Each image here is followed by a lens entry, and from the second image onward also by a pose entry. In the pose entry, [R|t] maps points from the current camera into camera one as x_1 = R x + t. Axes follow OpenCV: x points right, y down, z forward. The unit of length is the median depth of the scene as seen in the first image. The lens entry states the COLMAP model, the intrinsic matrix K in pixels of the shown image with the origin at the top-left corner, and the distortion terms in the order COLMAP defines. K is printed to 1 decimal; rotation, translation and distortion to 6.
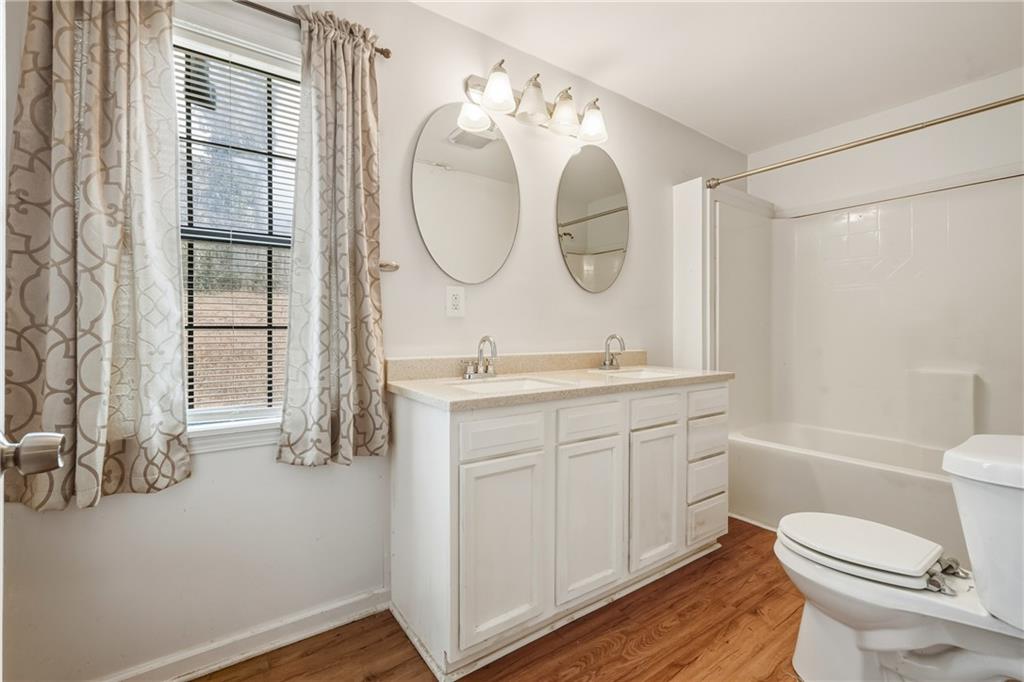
lens RADIAL K [[454.7, 0, 513.5], [0, 454.7, 336.2], [0, 0, 1]] dist [-0.019998, 0.009885]
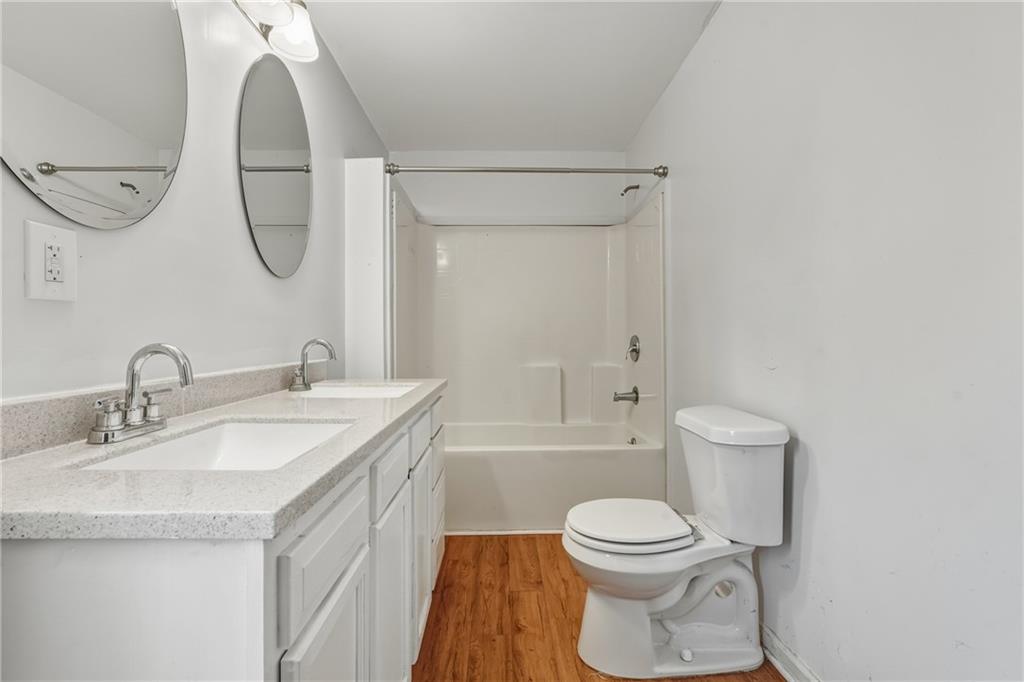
lens RADIAL K [[454.7, 0, 513.5], [0, 454.7, 336.2], [0, 0, 1]] dist [-0.019998, 0.009885]
pose [[0.559695, -0.003871, 0.828690, -0.231908], [0.012679, 0.999912, -0.003892, -0.001800], [-0.828602, 0.012685, 0.559695, 0.419144]]
